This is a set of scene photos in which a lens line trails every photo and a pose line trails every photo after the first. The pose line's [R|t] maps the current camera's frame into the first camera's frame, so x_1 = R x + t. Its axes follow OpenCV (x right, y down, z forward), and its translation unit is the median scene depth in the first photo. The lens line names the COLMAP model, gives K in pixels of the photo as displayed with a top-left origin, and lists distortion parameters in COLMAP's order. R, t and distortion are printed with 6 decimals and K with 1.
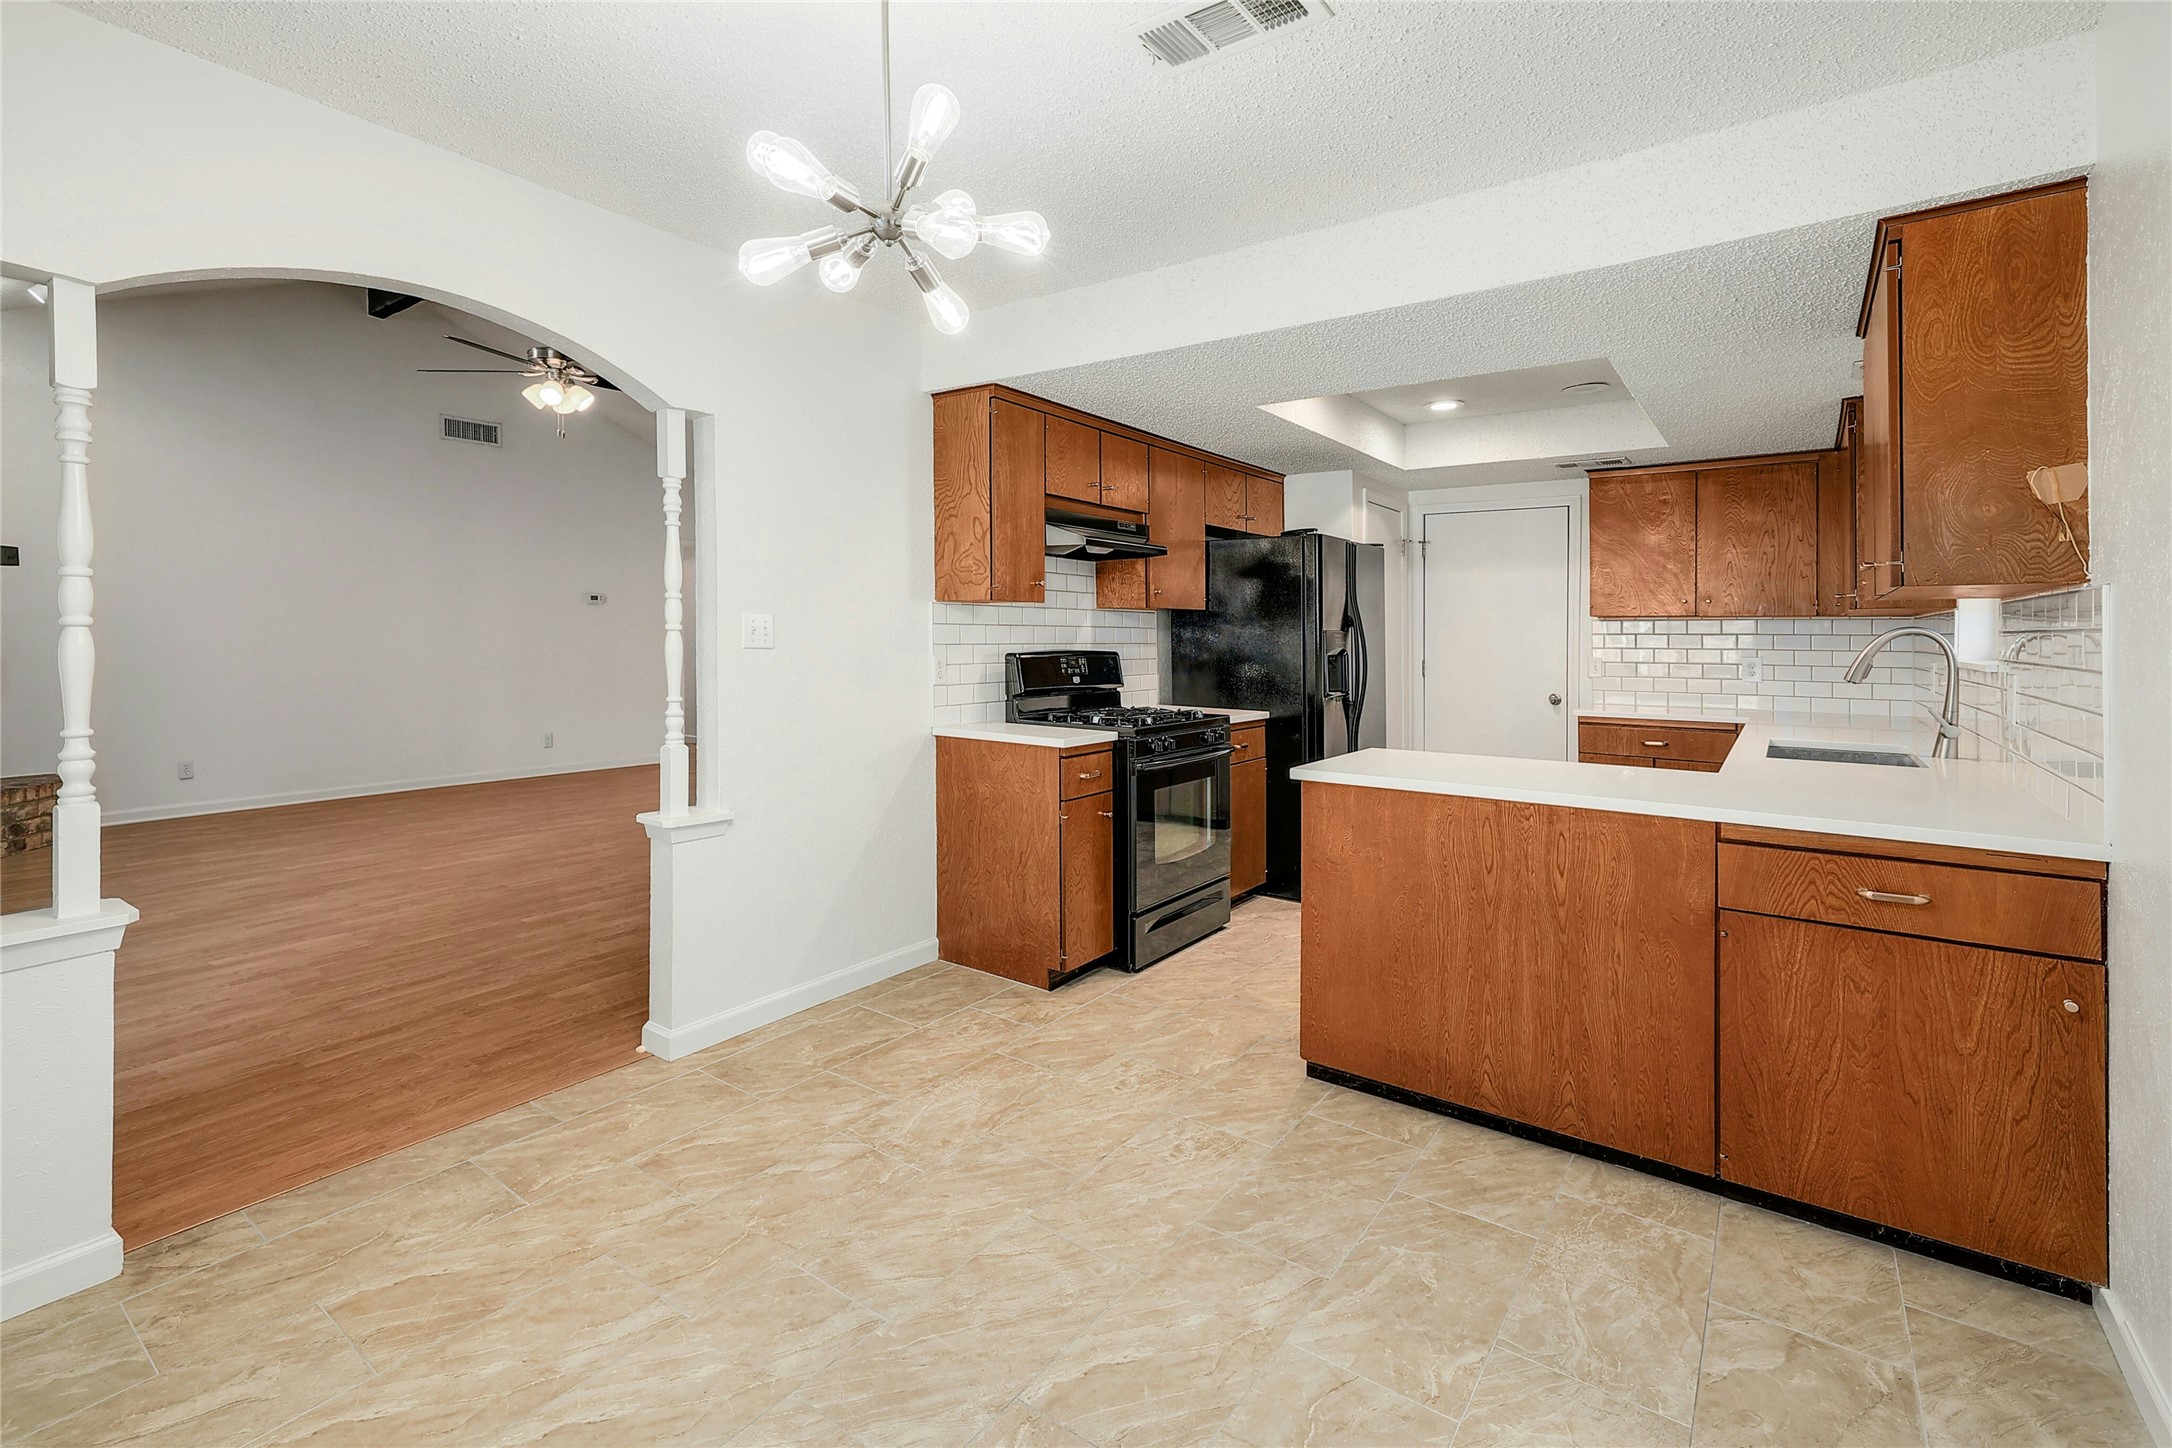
lens RADIAL K [[982.6, 0, 1084.2], [0, 982.6, 611.7], [0, 0, 1]] dist [0.003244, 0.001351]
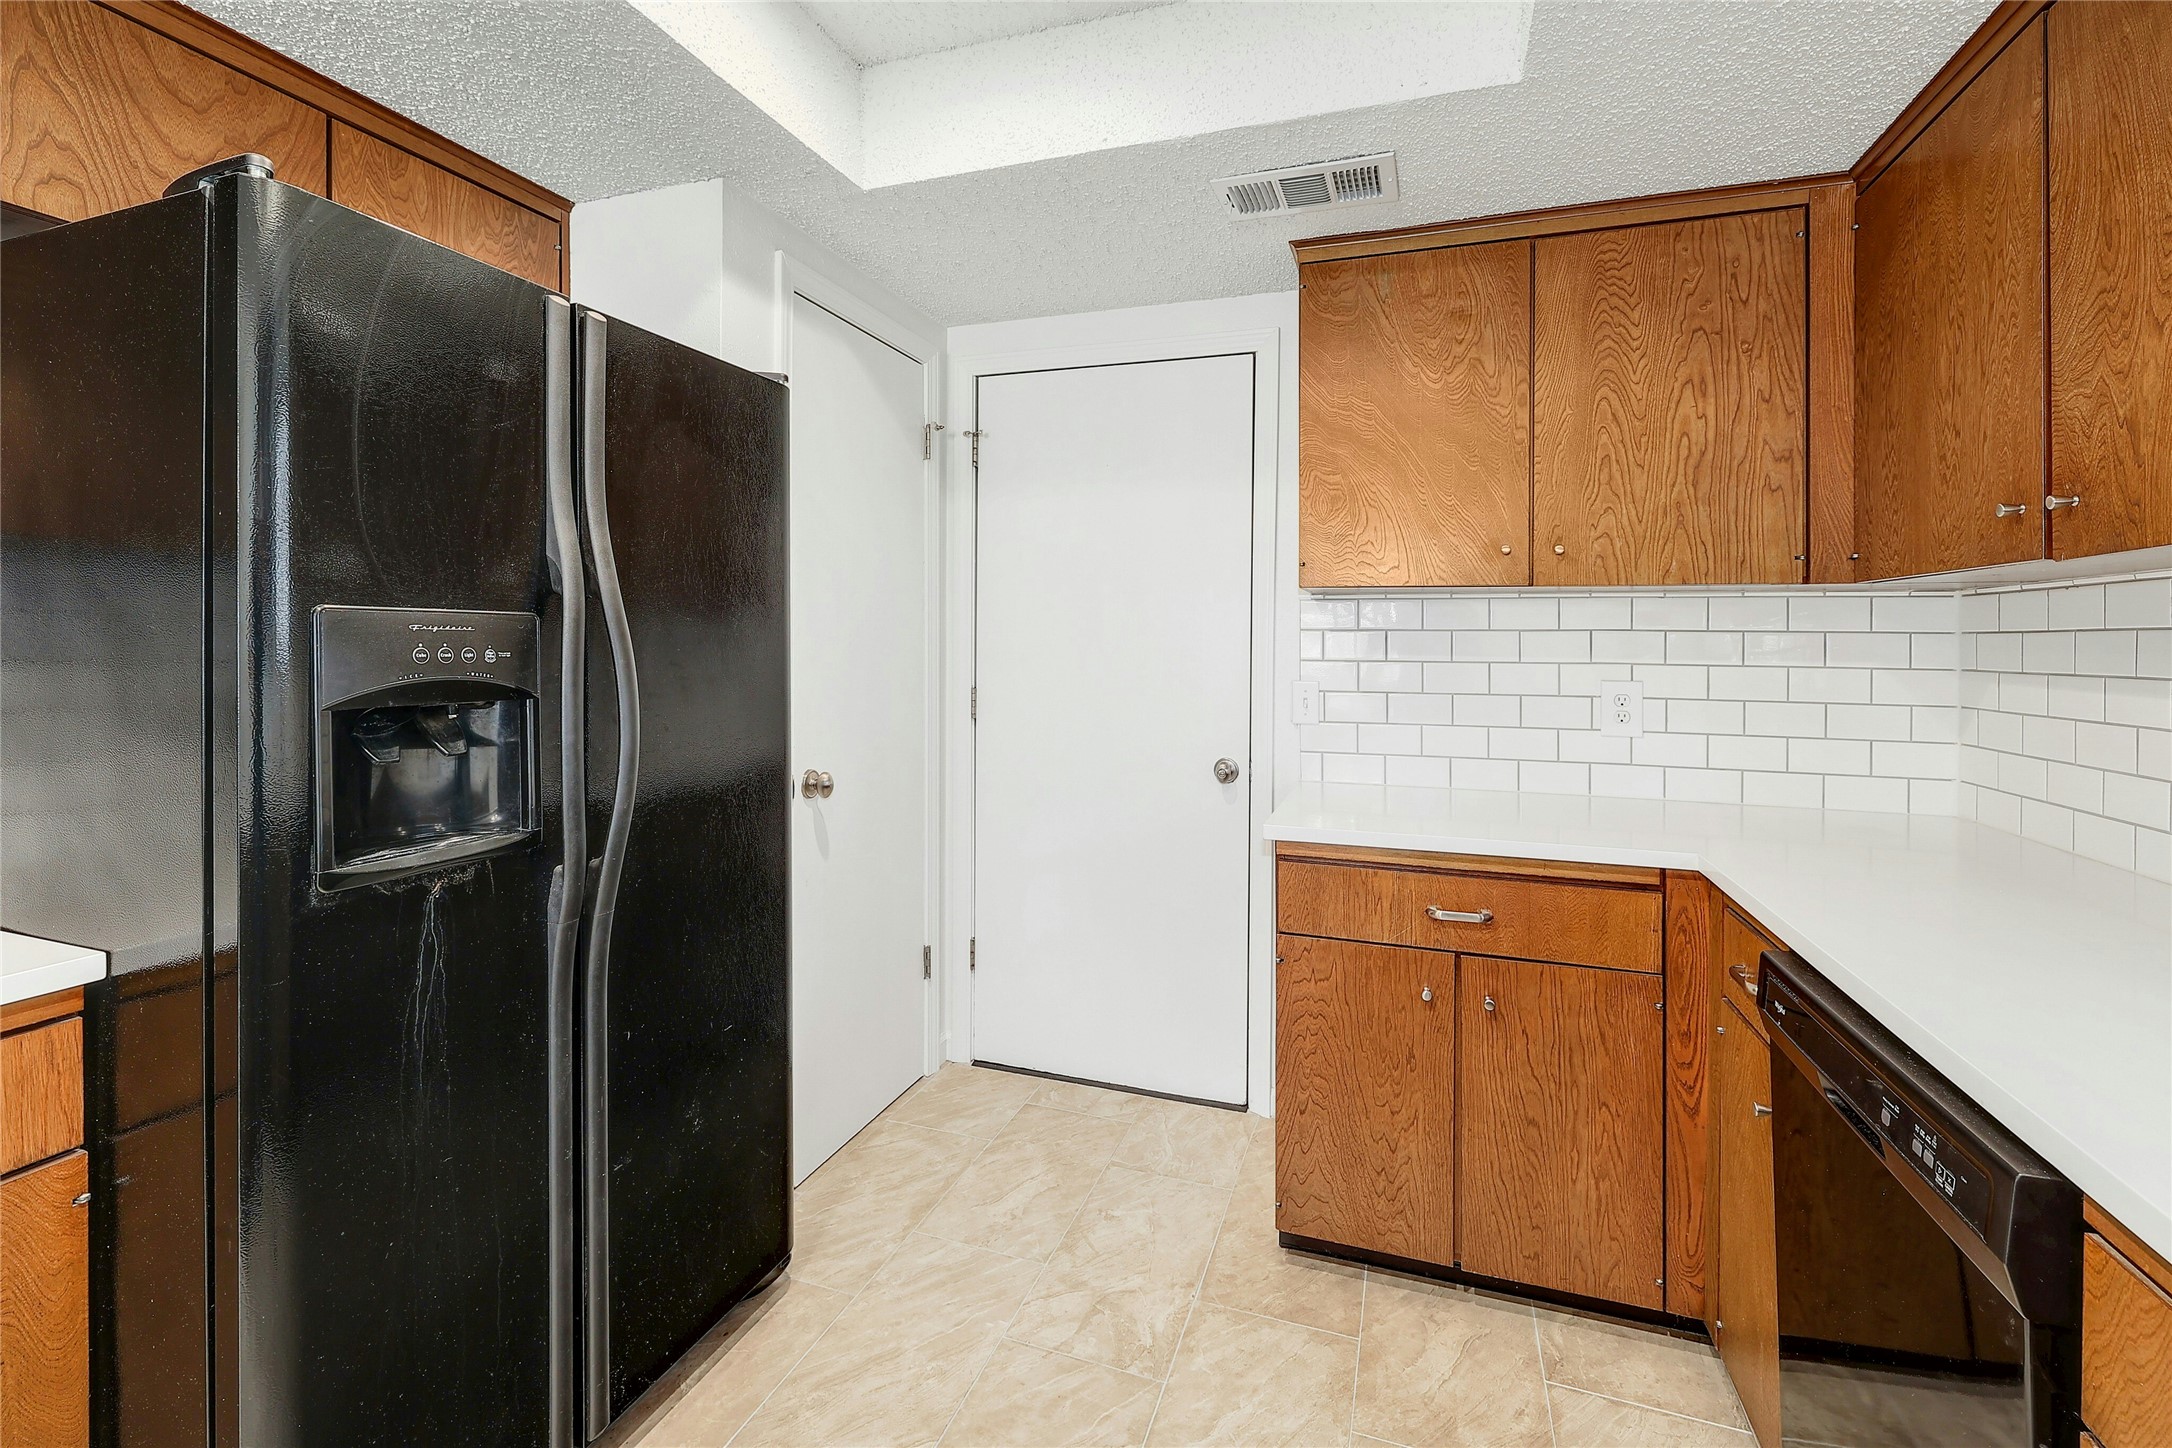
lens RADIAL K [[956.4, 0, 1085.6], [0, 956.4, 635.5], [0, 0, 1]] dist [-0.000929, -0.000116]
pose [[0.960924, -0.000778, 0.276813, 0.678445], [-0.004714, 0.999805, 0.019177, 0.039030], [-0.276774, -0.019733, 0.960733, 1.367332]]
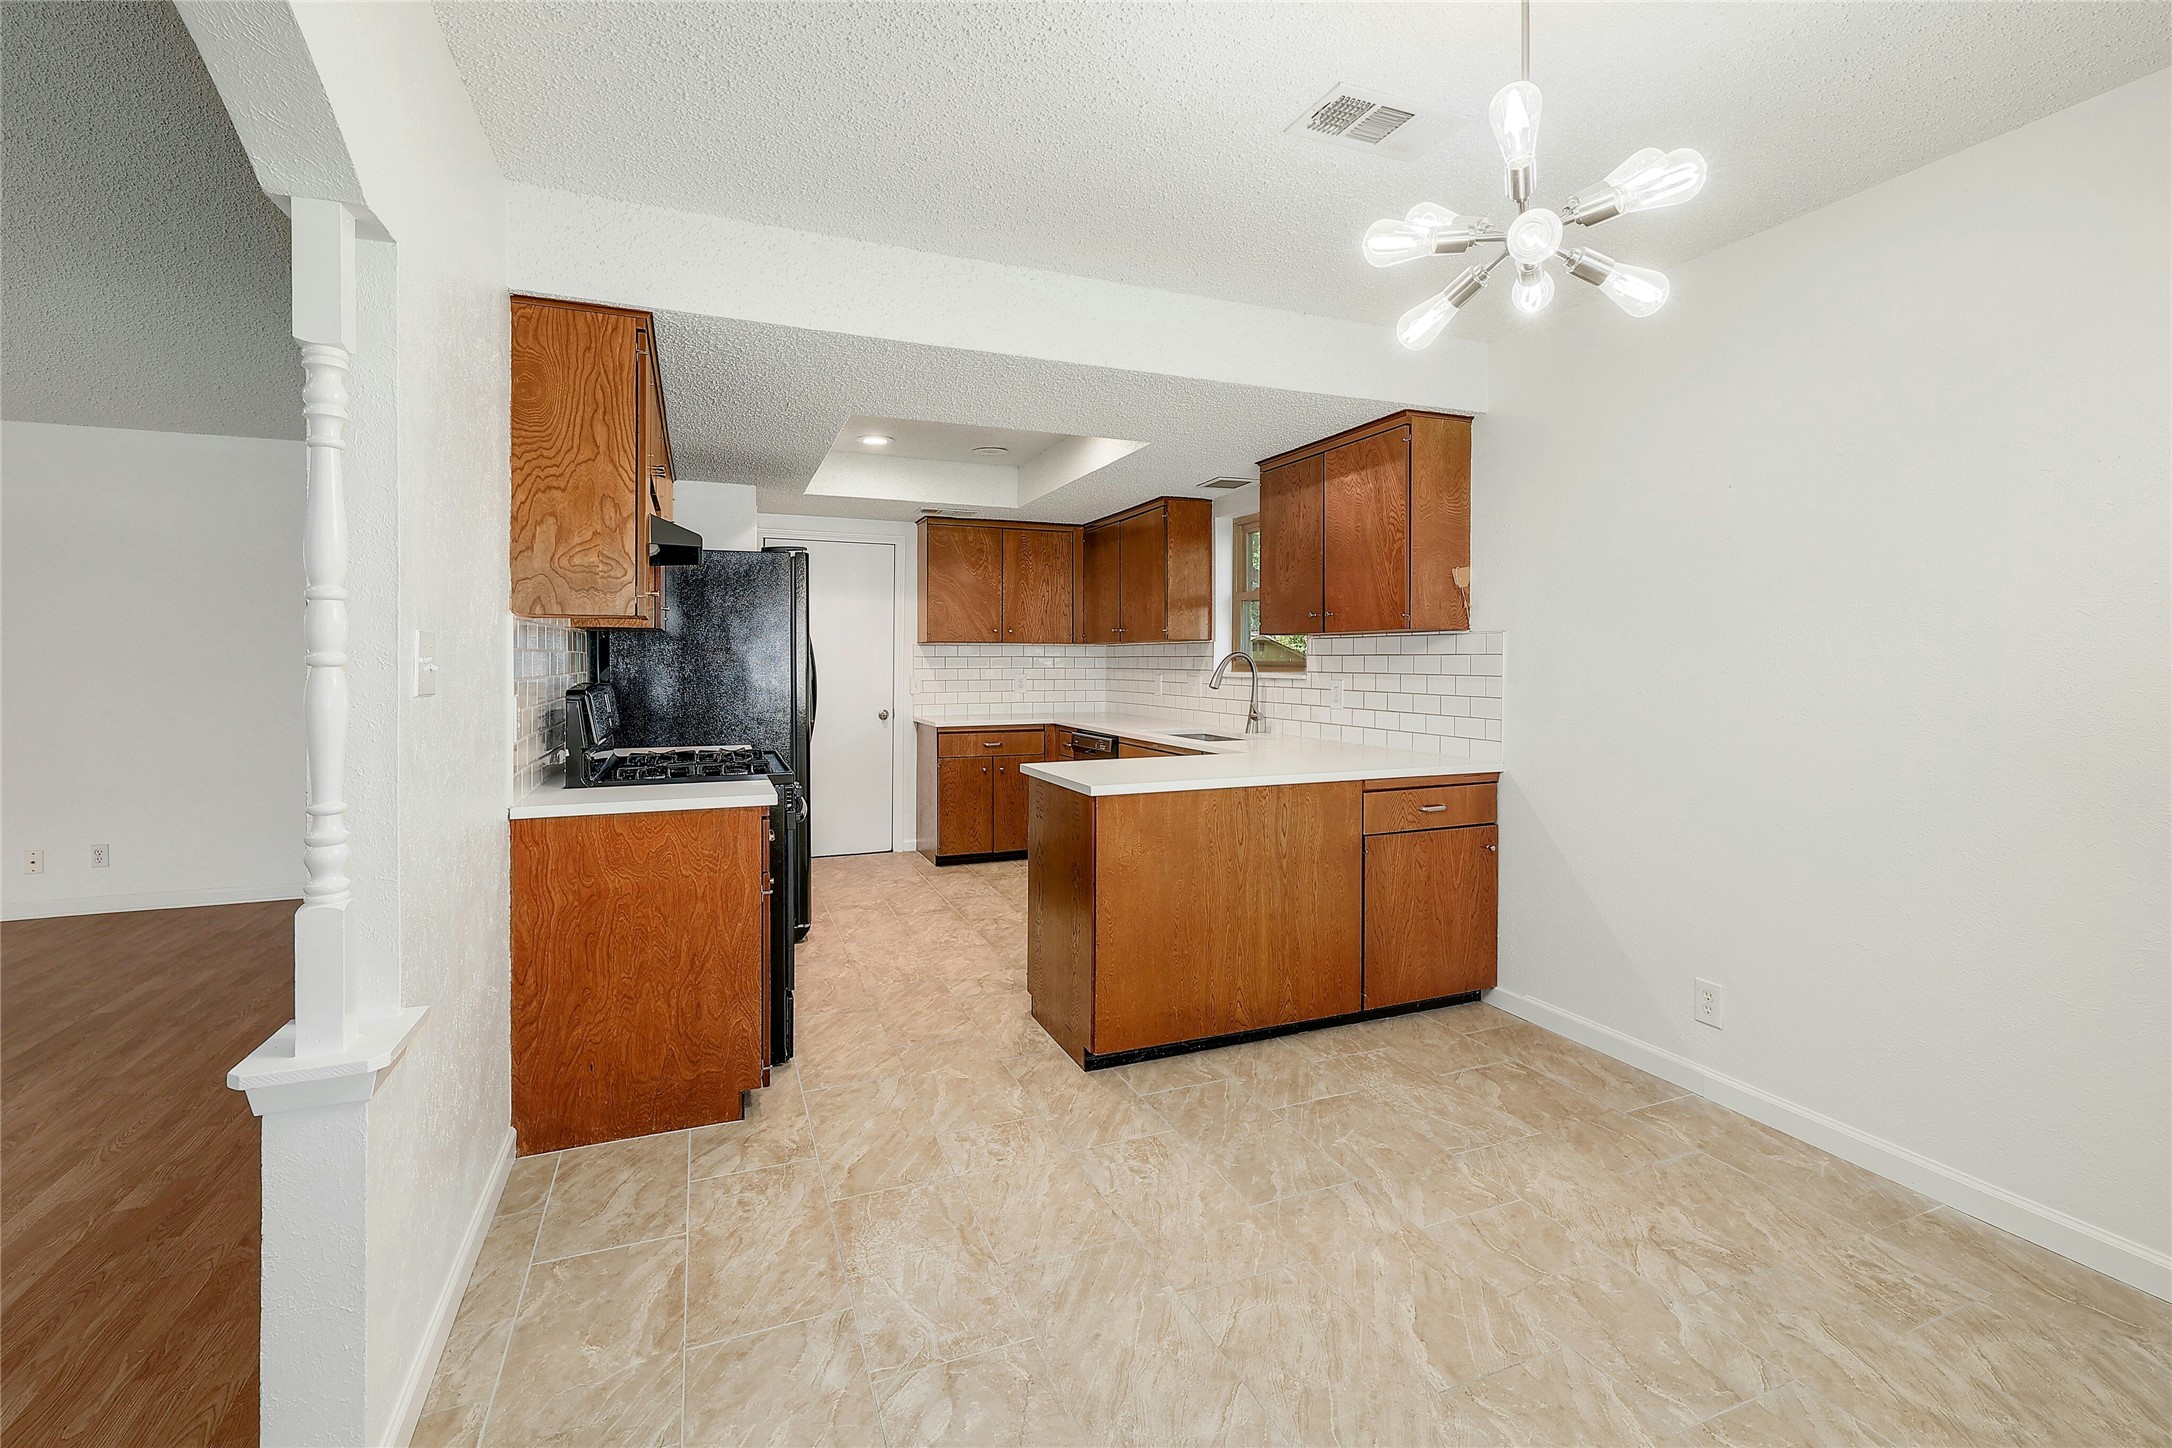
lens RADIAL K [[938.7, 0, 1096.4], [0, 938.7, 652.8], [0, 0, 1]] dist [-0.001983, -0.000021]
pose [[0.529310, -0.003422, 0.848421, -0.716314], [-0.012128, 0.999859, 0.011600, 0.004600], [-0.848342, -0.016430, 0.529194, 0.518111]]
